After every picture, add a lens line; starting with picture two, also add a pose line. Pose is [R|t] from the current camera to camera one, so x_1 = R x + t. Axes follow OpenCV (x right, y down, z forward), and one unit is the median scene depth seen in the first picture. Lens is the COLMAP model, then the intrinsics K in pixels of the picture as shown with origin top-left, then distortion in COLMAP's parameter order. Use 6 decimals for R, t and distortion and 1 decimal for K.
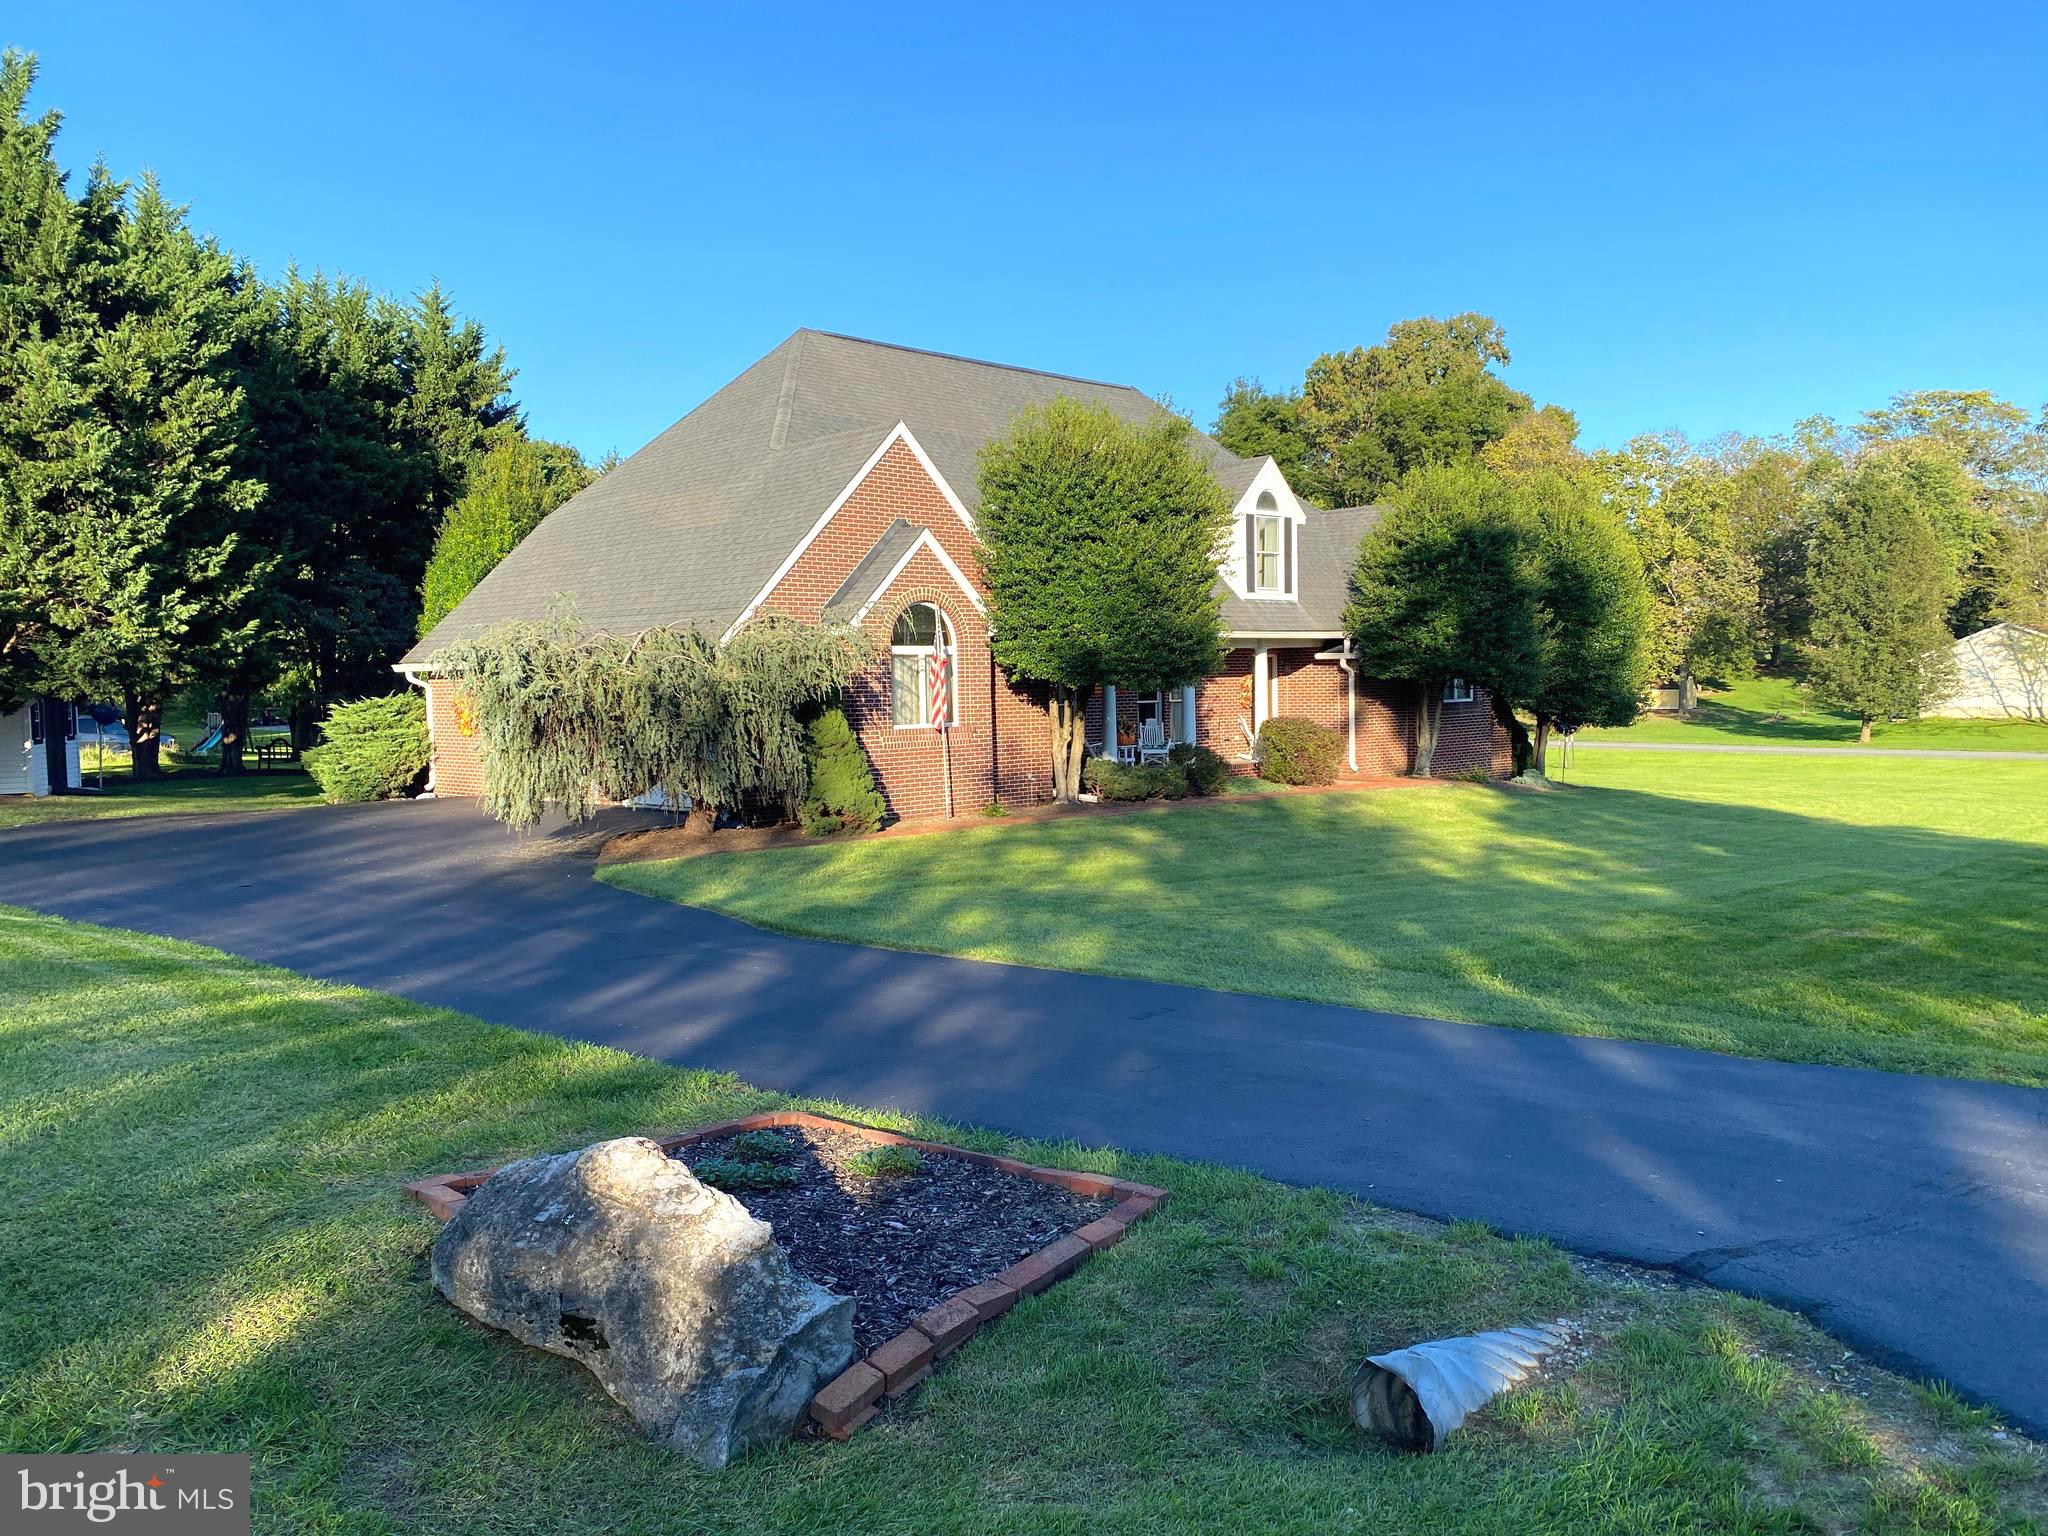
lens RADIAL K [[1528.5, 0, 1024.0], [0, 1528.5, 768.0], [0, 0, 1]] dist [0.086112, -0.121884]
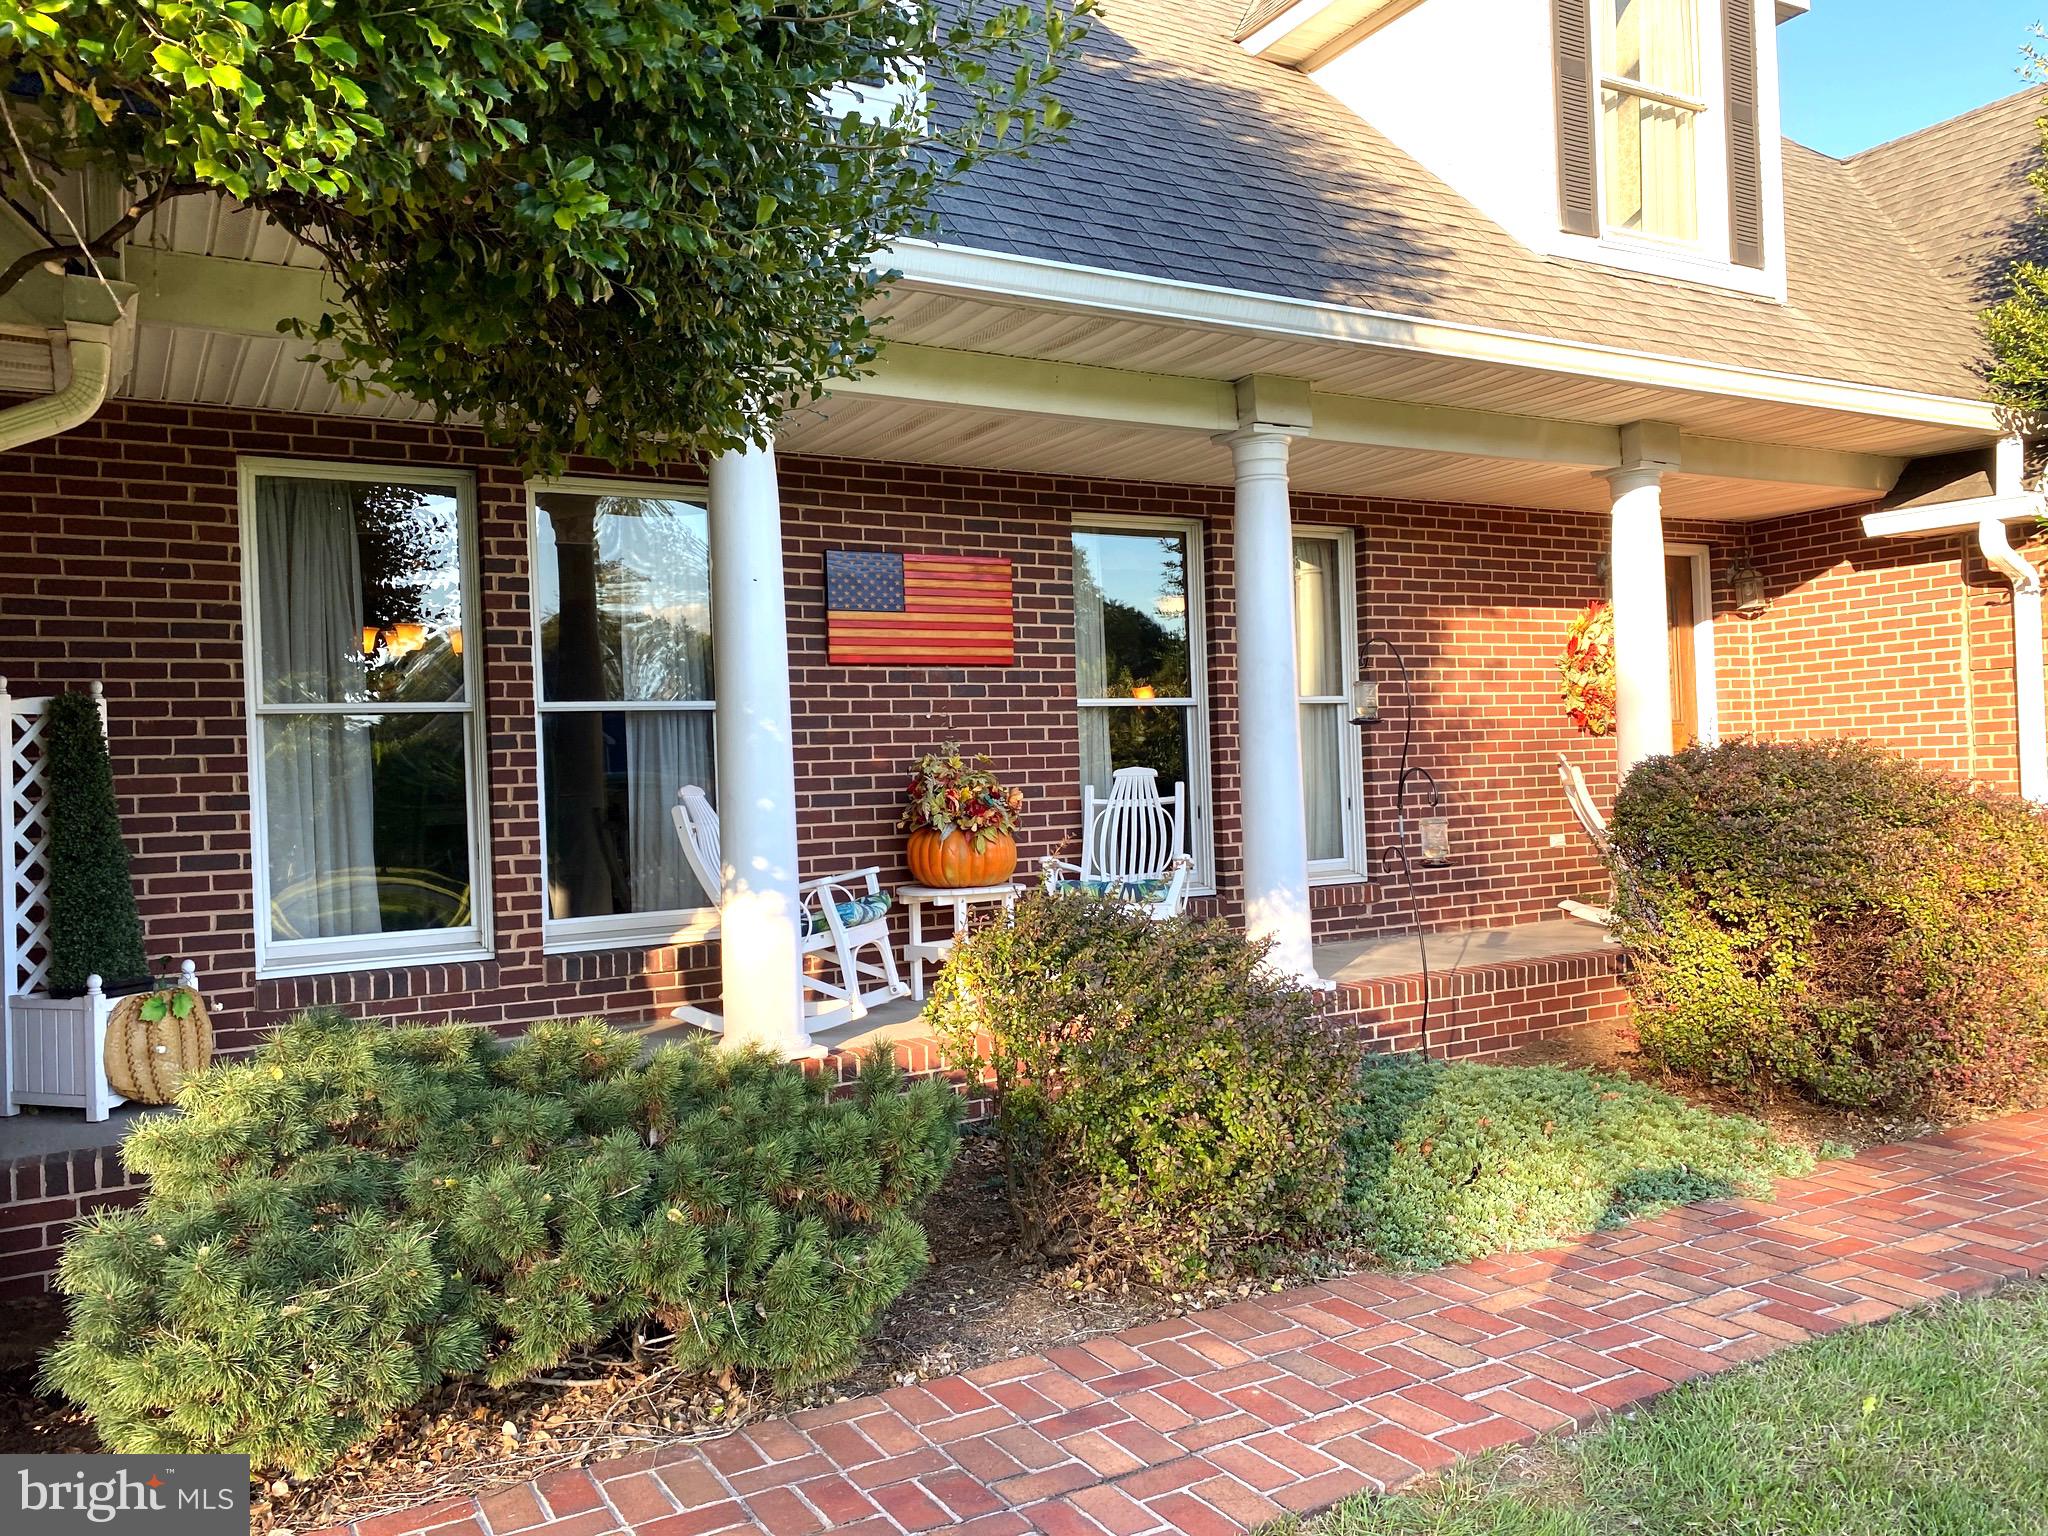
lens RADIAL K [[1528.5, 0, 1024.0], [0, 1528.5, 768.0], [0, 0, 1]] dist [0.086112, -0.121884]
pose [[0.968481, -0.018676, -0.248387, 0.149749], [0.002250, 0.997800, -0.066251, -0.019737], [0.249078, 0.063604, 0.966393, 0.917505]]
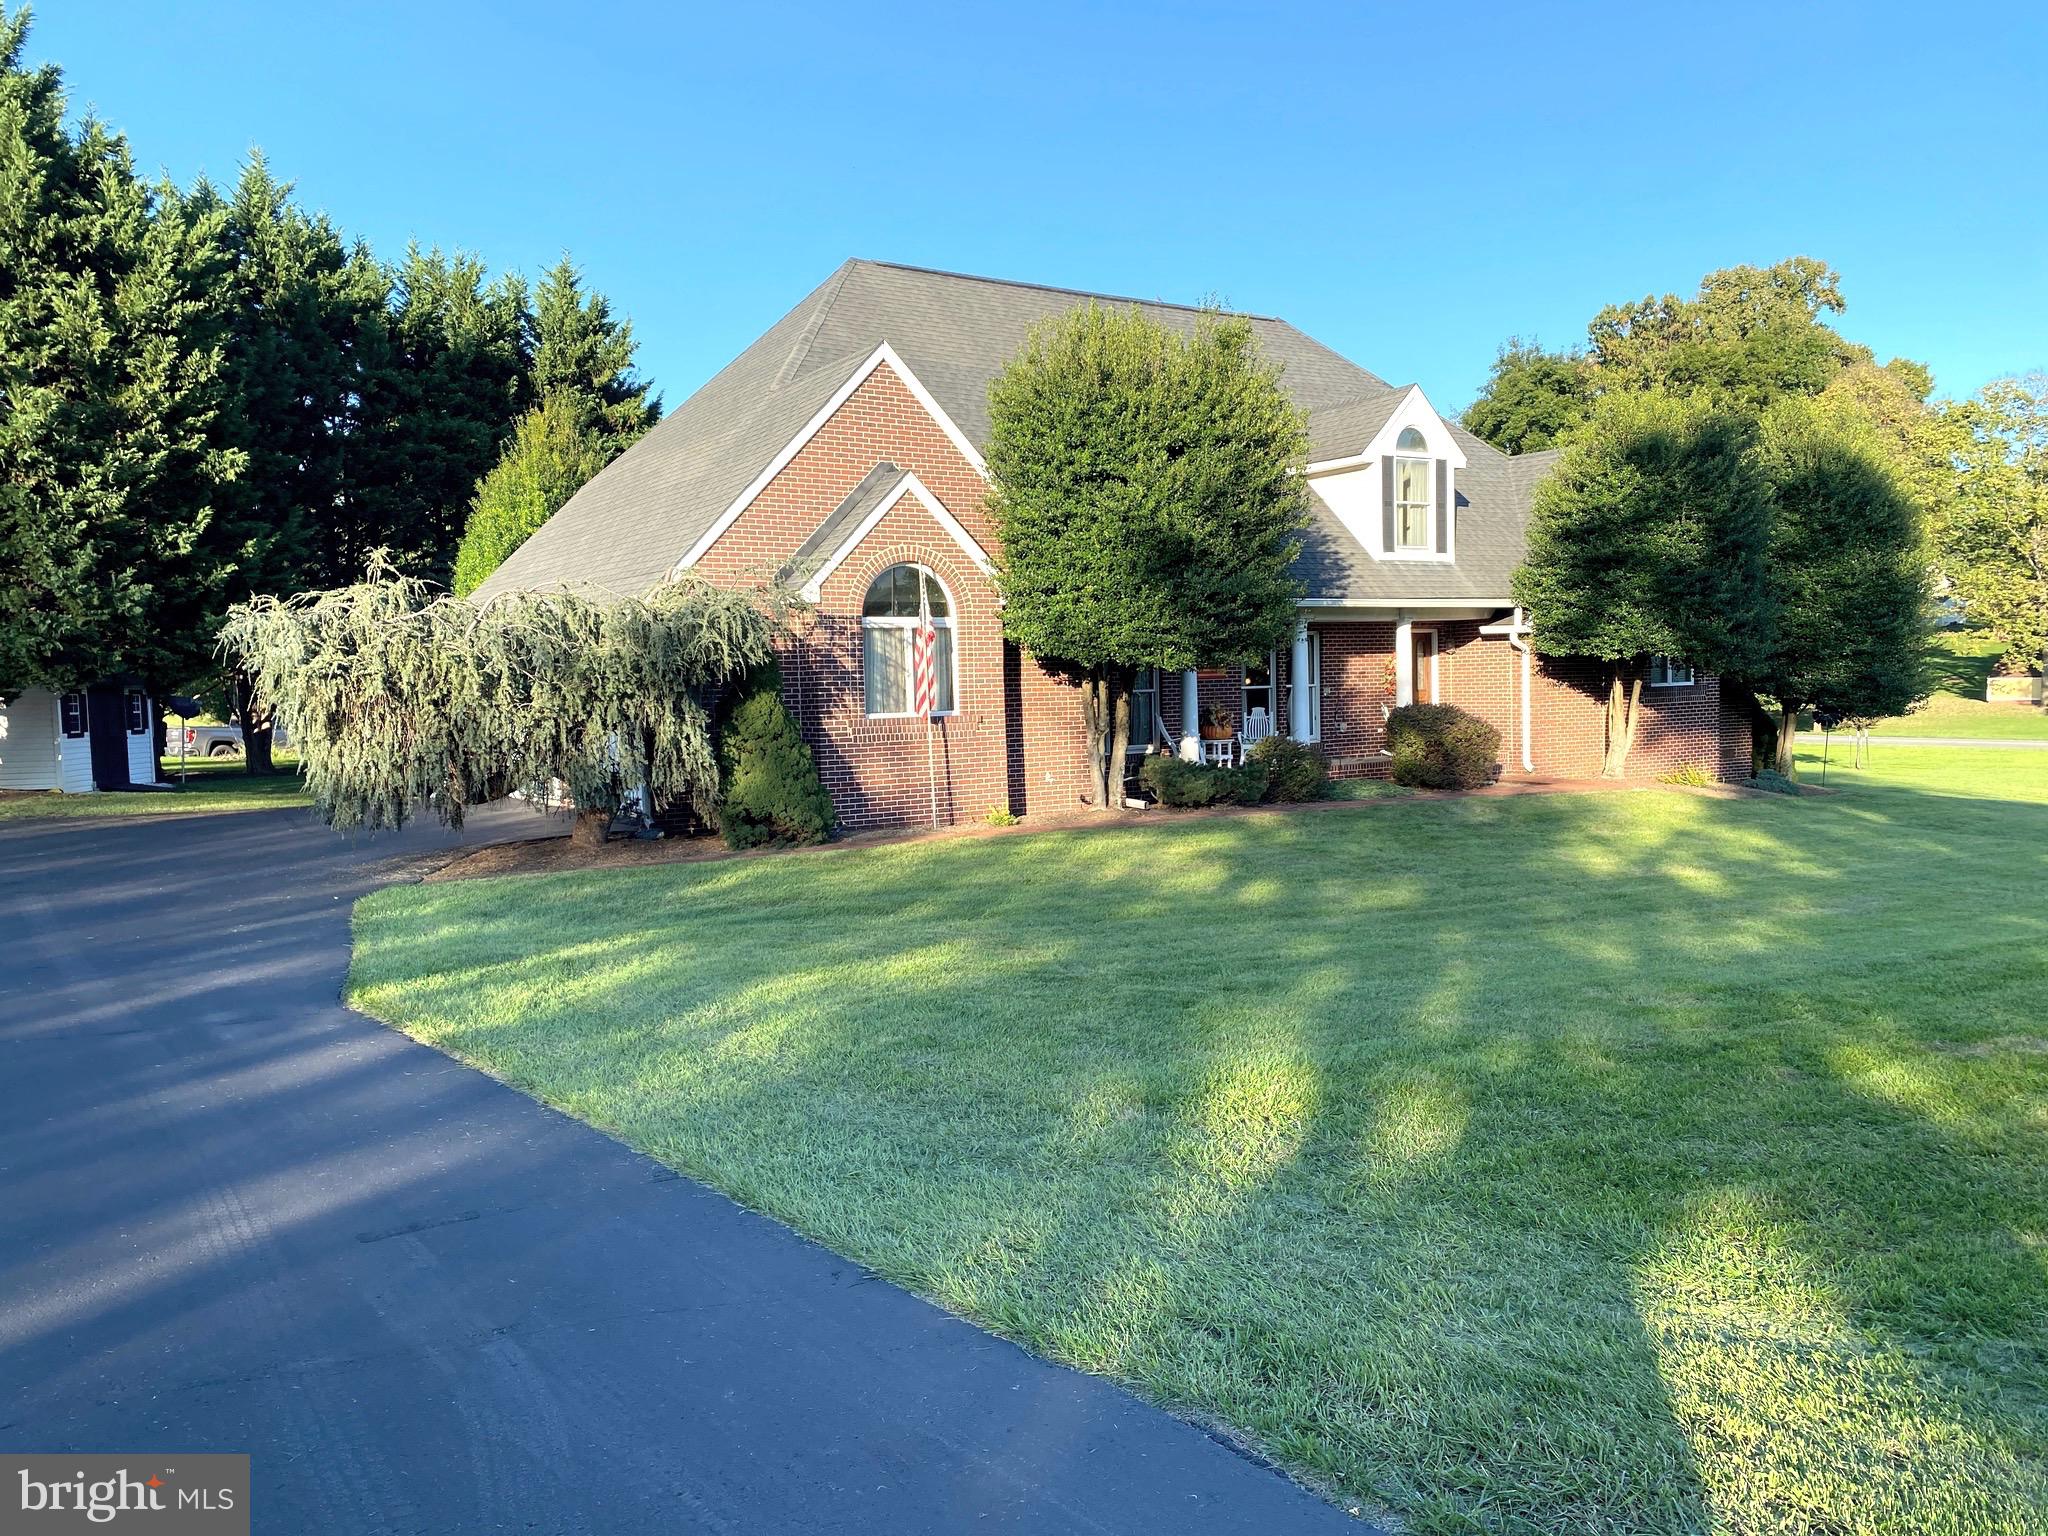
lens RADIAL K [[1555.3, 0, 1024.0], [0, 1555.3, 768.0], [0, 0, 1]] dist [0.041095, -0.042141]
pose [[0.982407, 0.003493, -0.186721, 0.137186], [-0.003240, 0.999993, 0.001658, -0.000266], [0.186725, -0.001024, 0.982412, 0.179199]]
